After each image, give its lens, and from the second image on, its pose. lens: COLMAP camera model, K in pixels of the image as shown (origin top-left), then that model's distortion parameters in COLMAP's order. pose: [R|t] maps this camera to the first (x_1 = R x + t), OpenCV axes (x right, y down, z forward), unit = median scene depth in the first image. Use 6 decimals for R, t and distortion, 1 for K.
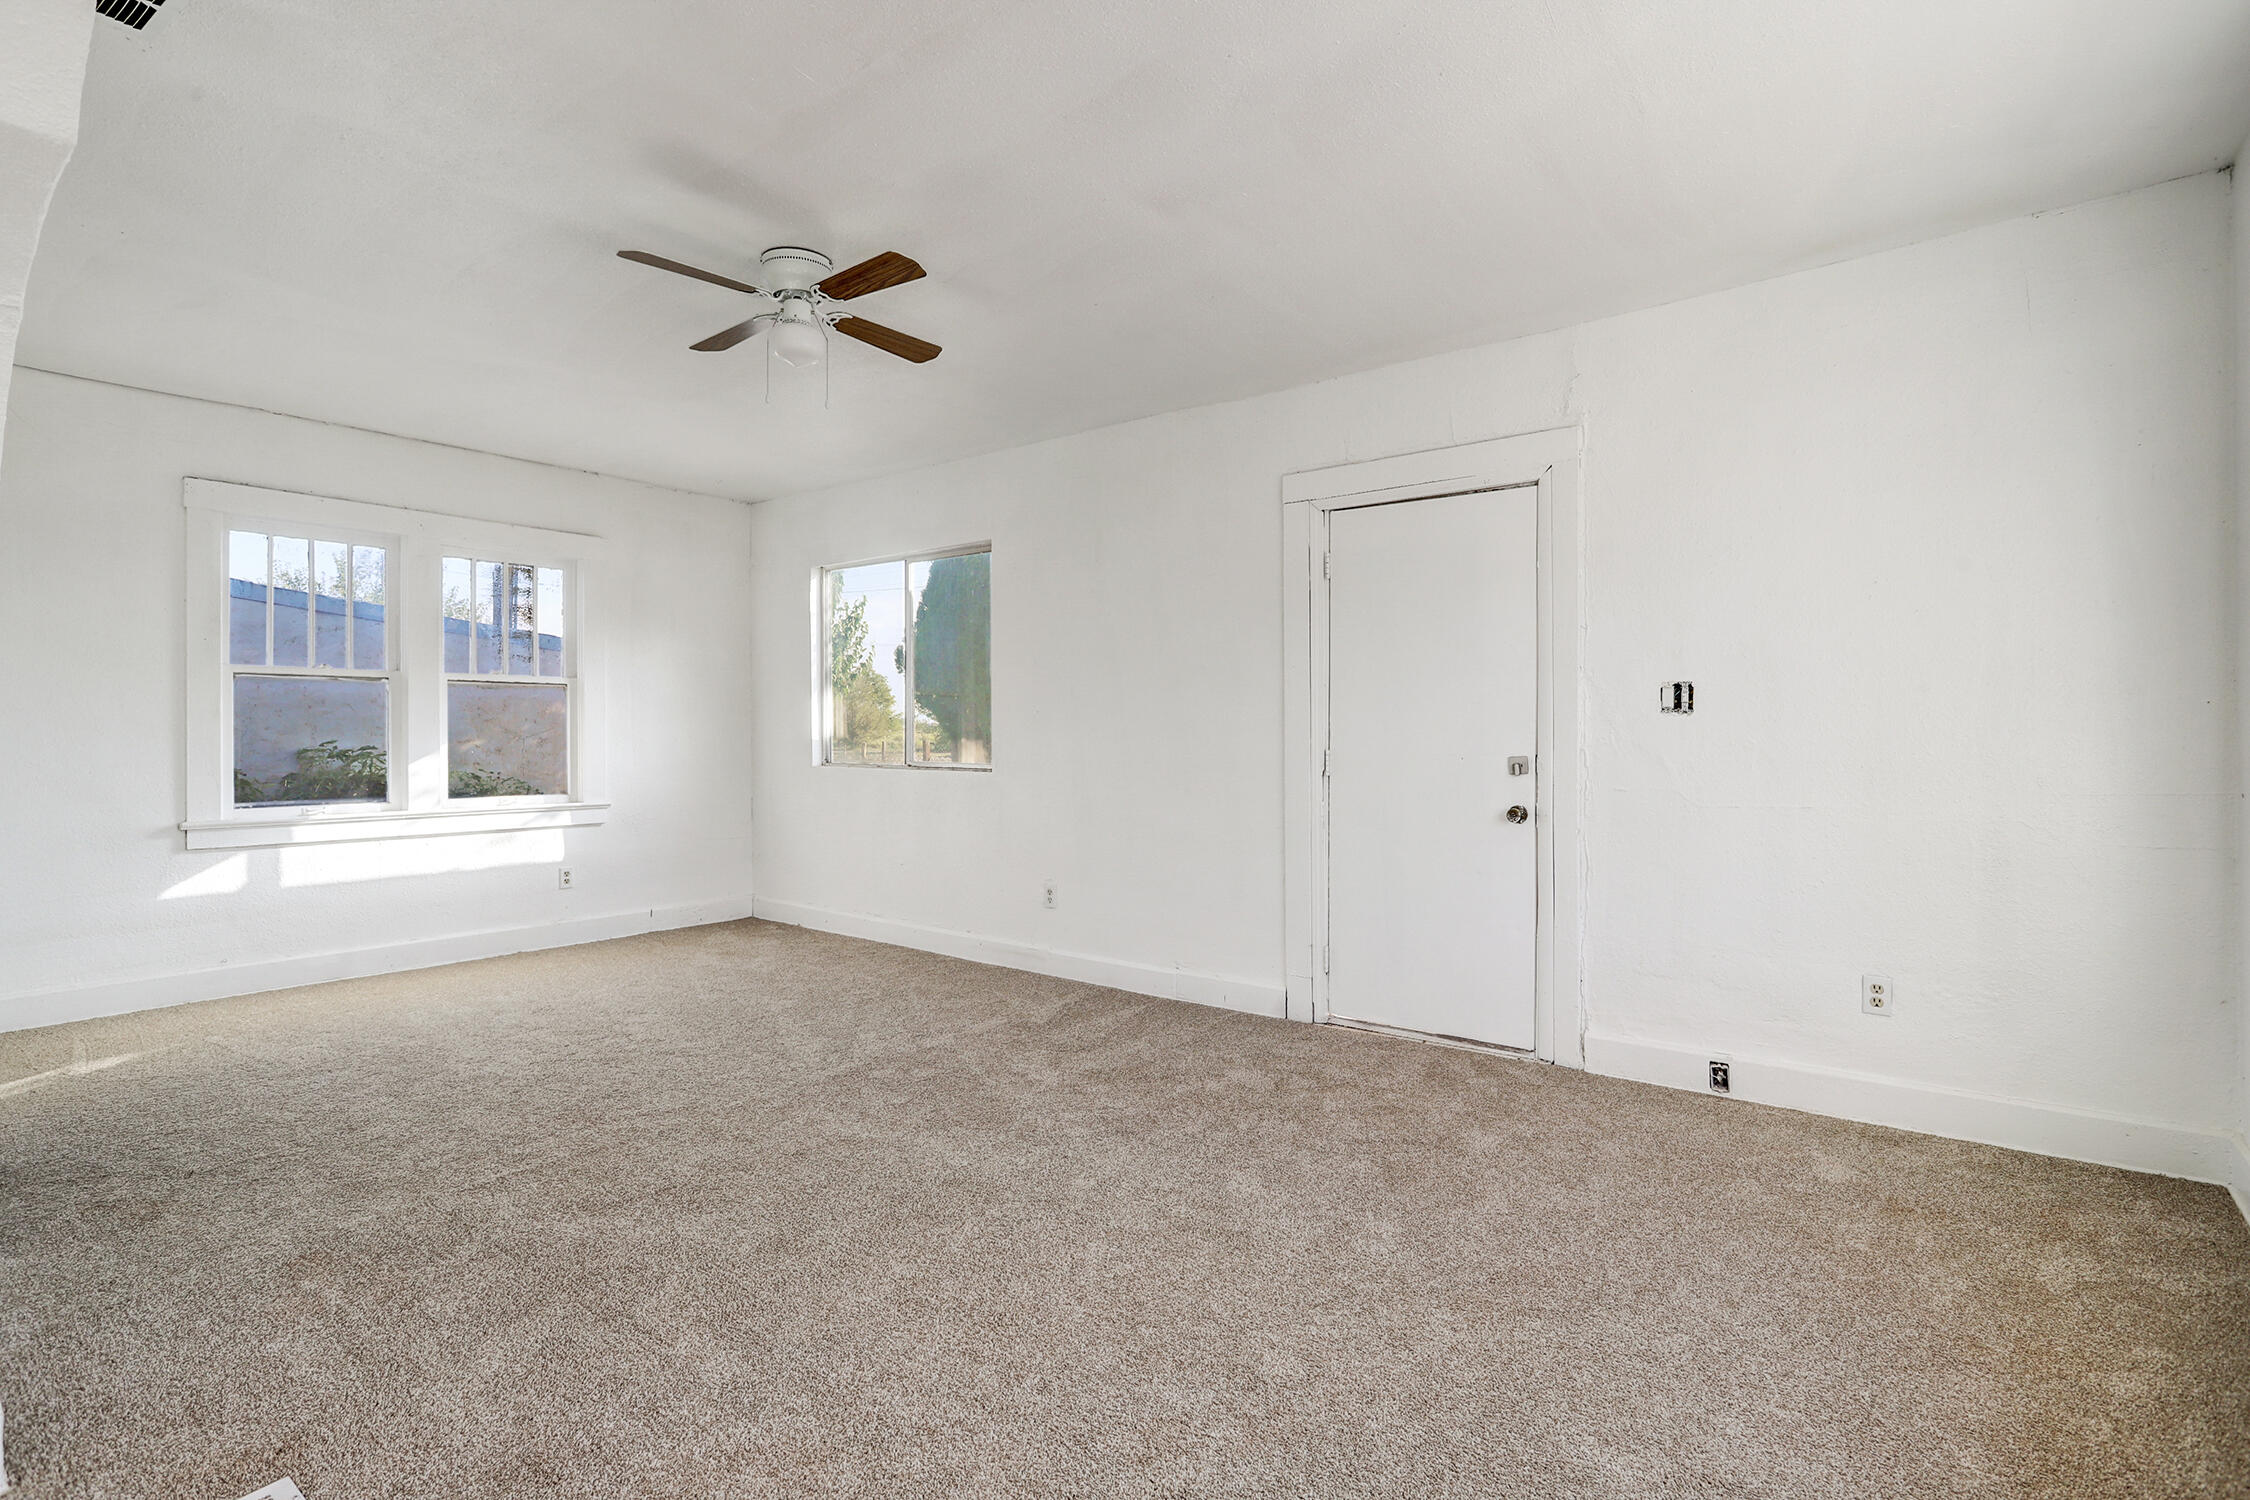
lens RADIAL K [[1081.5, 0, 1104.3], [0, 1081.5, 736.8], [0, 0, 1]] dist [-0.000562, 0.000442]
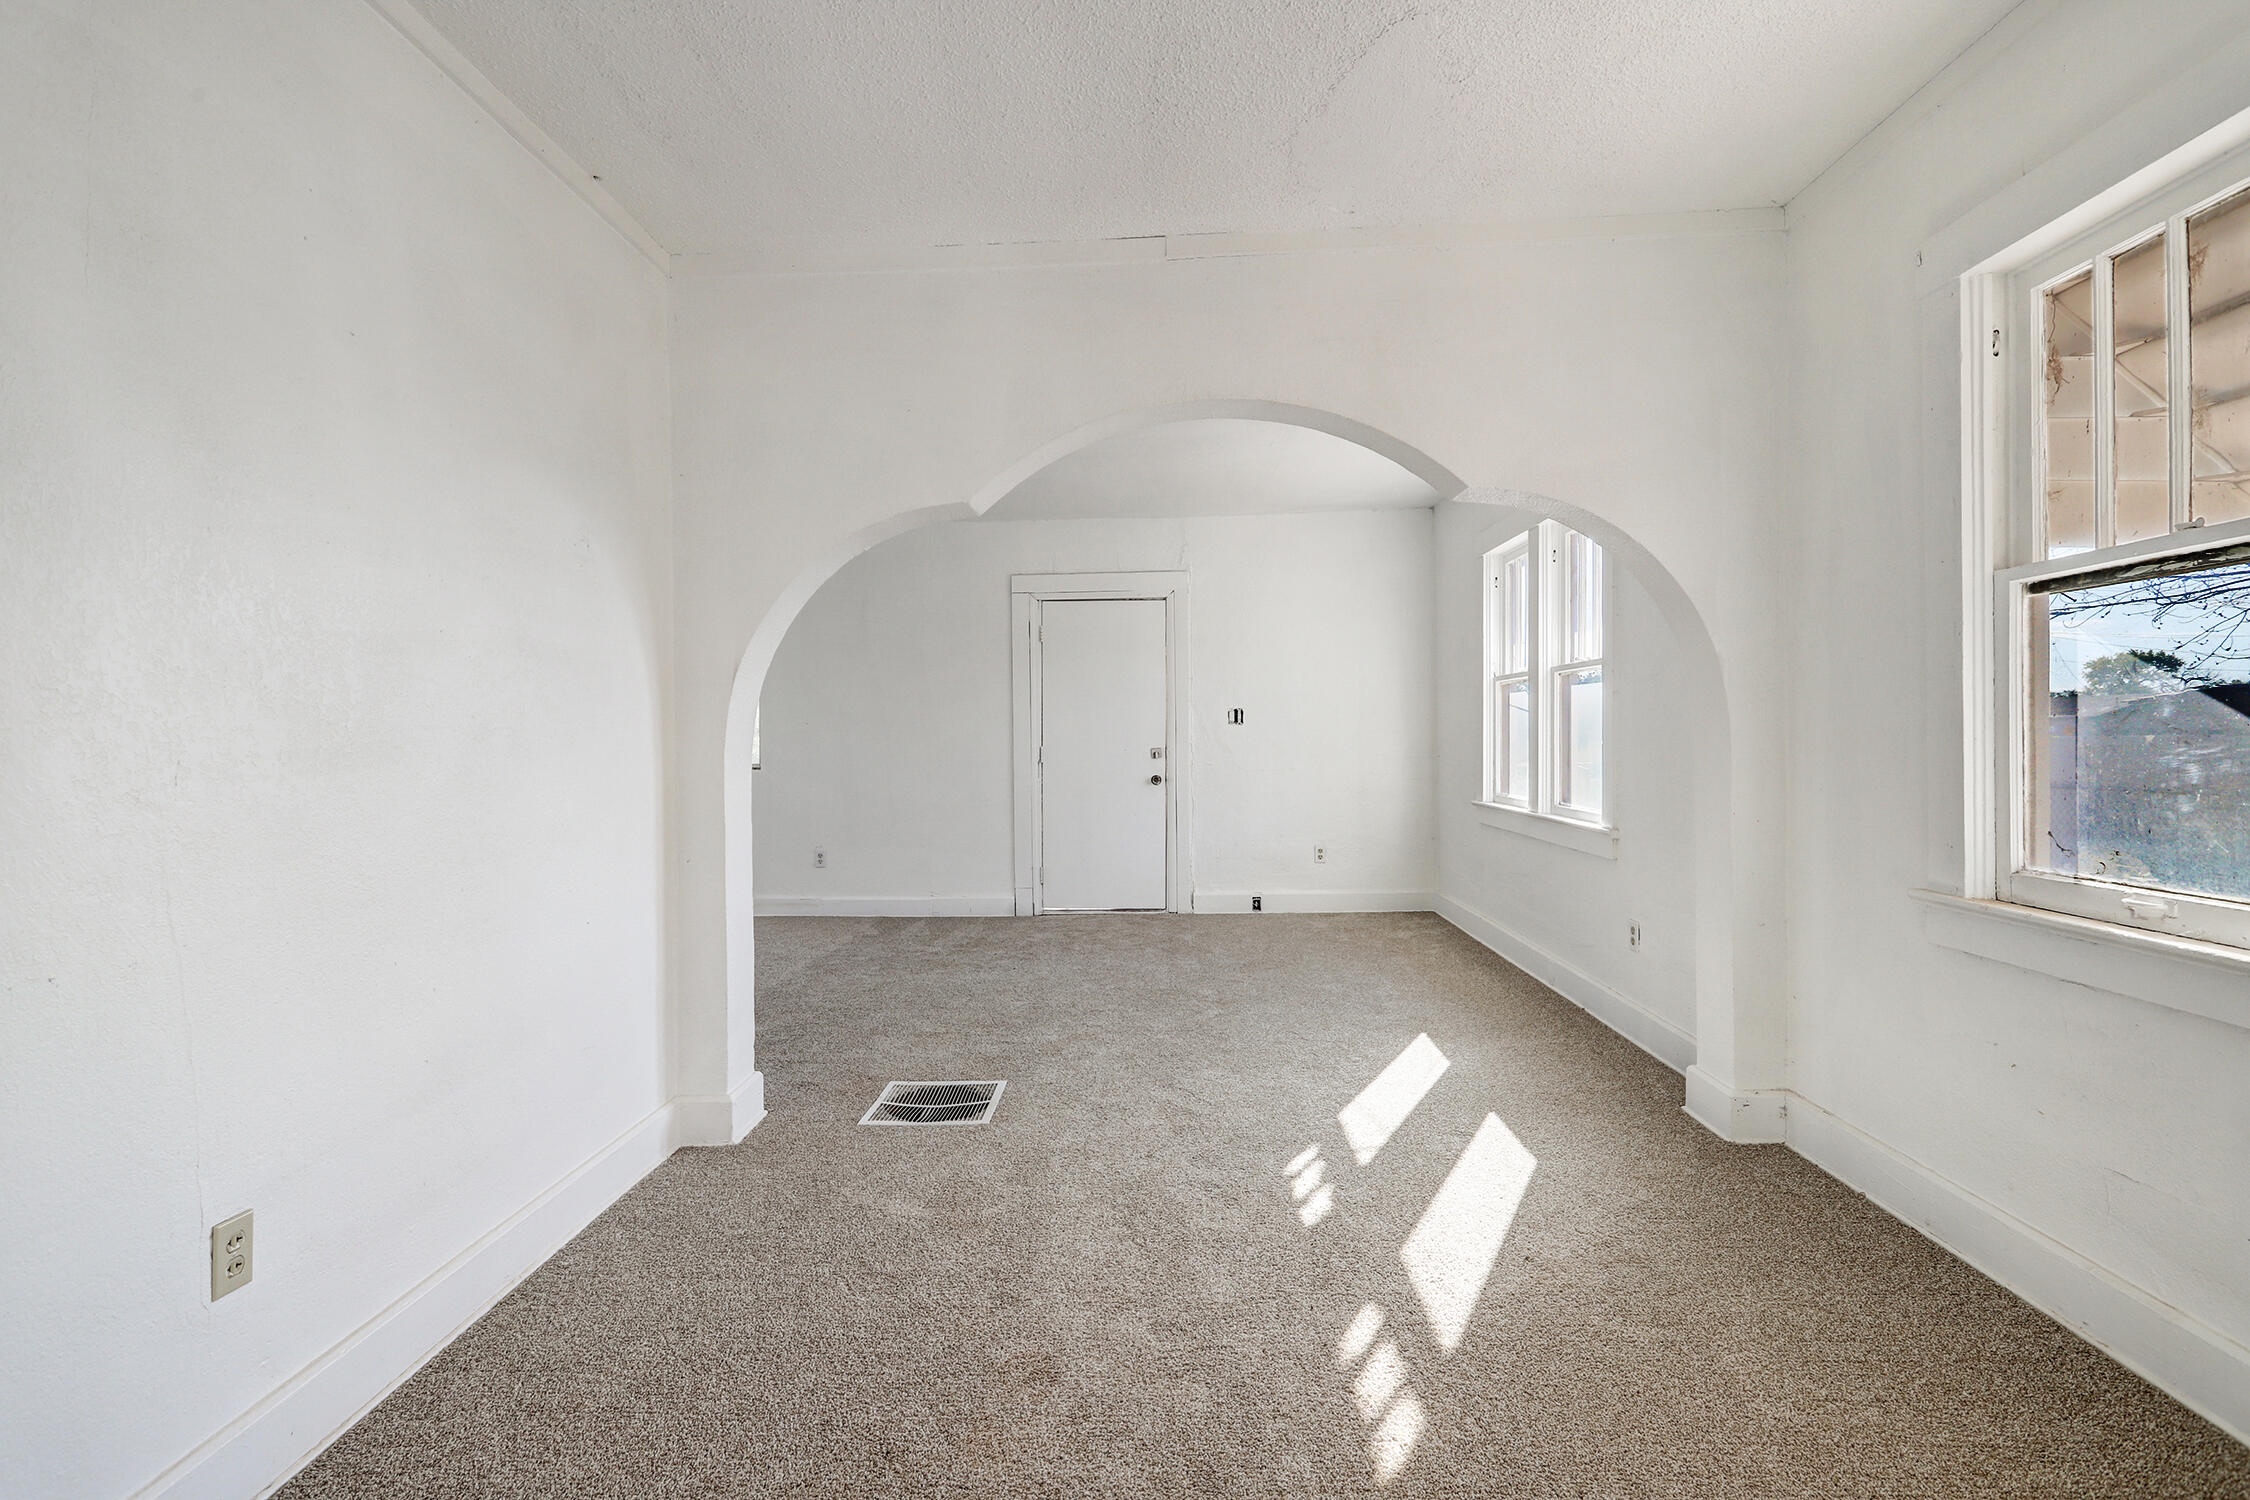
lens RADIAL K [[1081.5, 0, 1128.2], [0, 1081.5, 745.0], [0, 0, 1]] dist [-0.000562, 0.000442]
pose [[0.815219, -0.013953, 0.578985, -0.715520], [0.012898, 0.999899, 0.005937, 0.001885], [-0.579010, 0.002628, 0.815317, -0.459404]]
